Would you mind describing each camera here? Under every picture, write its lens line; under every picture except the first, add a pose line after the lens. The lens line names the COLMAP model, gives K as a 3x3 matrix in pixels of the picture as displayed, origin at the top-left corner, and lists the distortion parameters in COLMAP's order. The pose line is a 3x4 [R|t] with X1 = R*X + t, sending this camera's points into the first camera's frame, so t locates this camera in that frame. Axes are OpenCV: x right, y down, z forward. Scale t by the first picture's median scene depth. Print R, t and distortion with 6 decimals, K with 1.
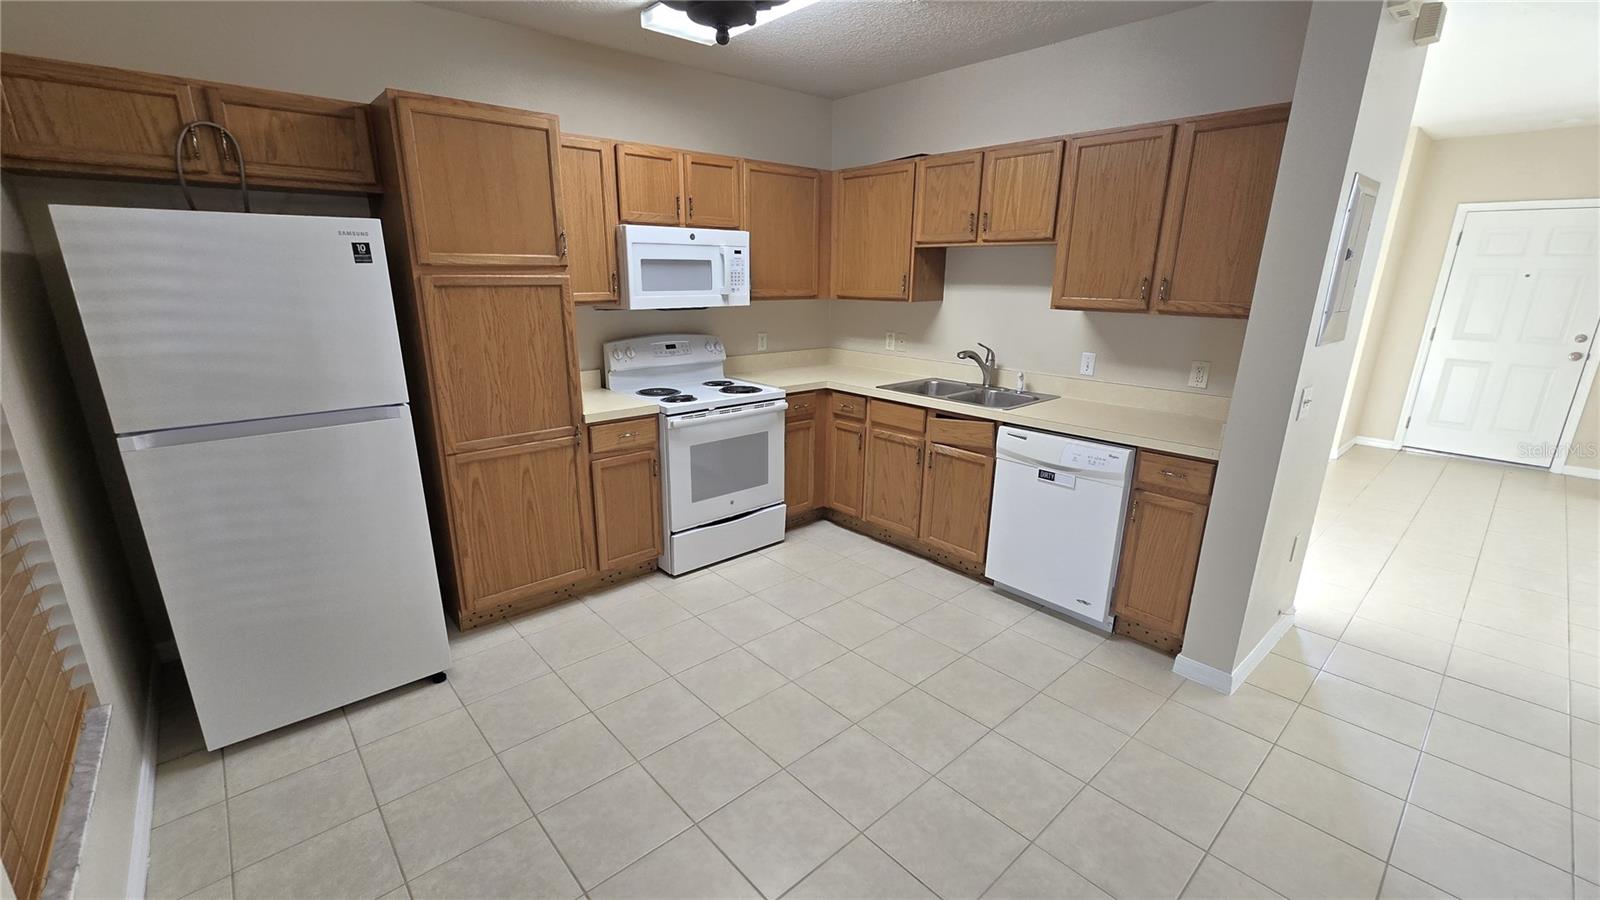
lens RADIAL K [[653.8, 0, 795.8], [0, 653.8, 456.2], [0, 0, 1]] dist [-0.002469, -0.000010]
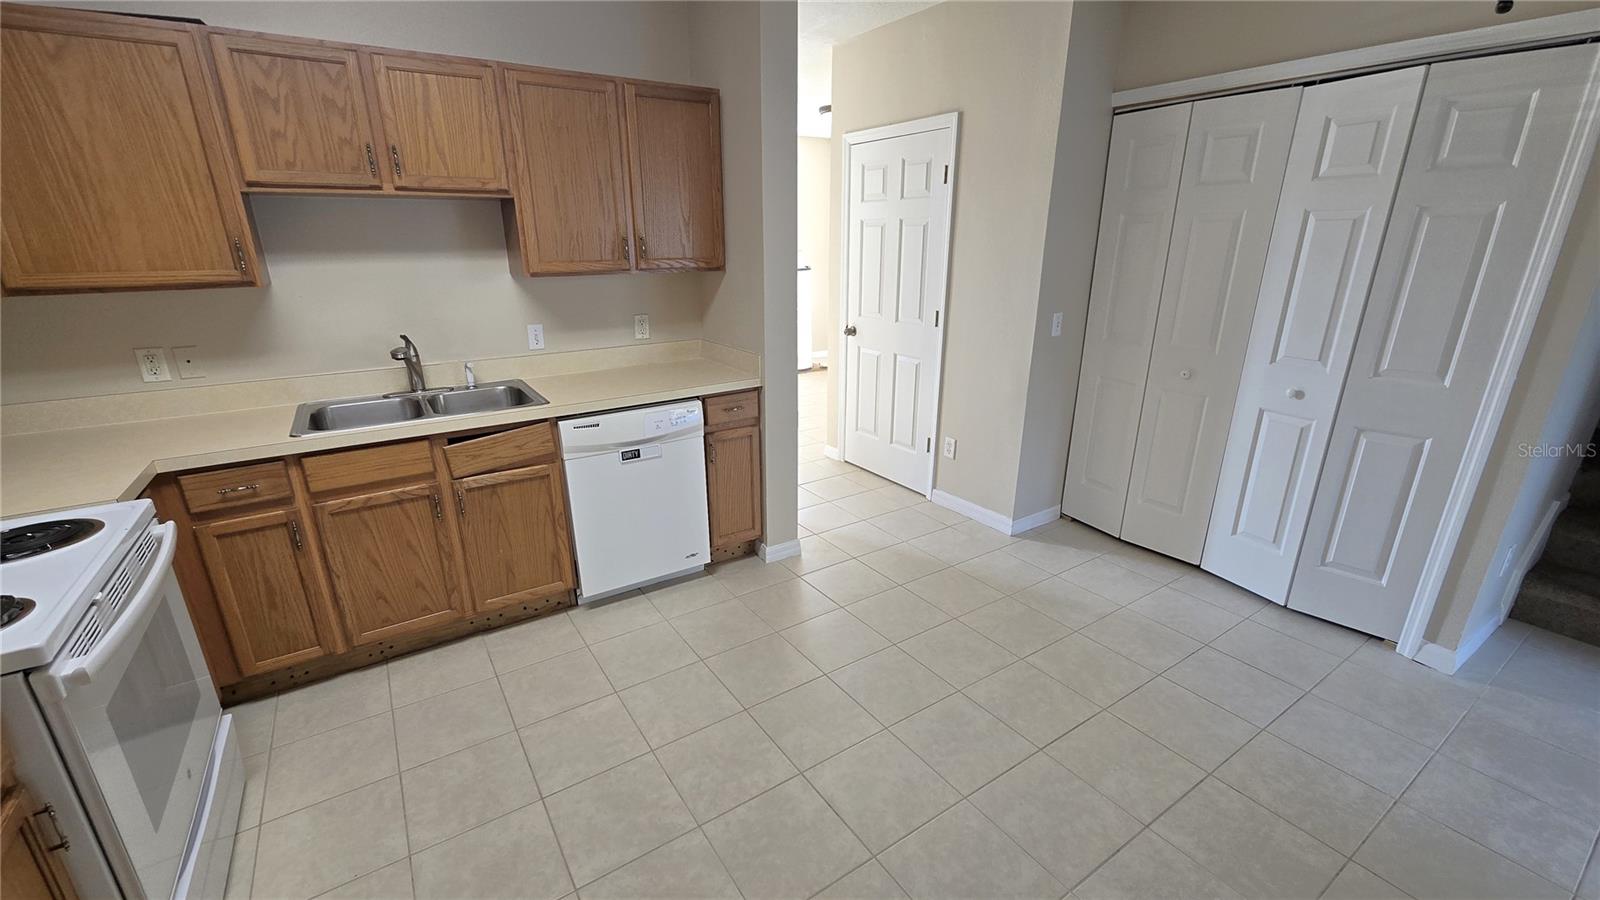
lens RADIAL K [[653.8, 0, 789.7], [0, 653.8, 456.0], [0, 0, 1]] dist [-0.002469, -0.000010]
pose [[0.158746, -0.321162, 0.933624, -0.435375], [0.274383, 0.922716, 0.270756, -0.154823], [-0.948427, 0.213189, 0.234599, 0.555768]]
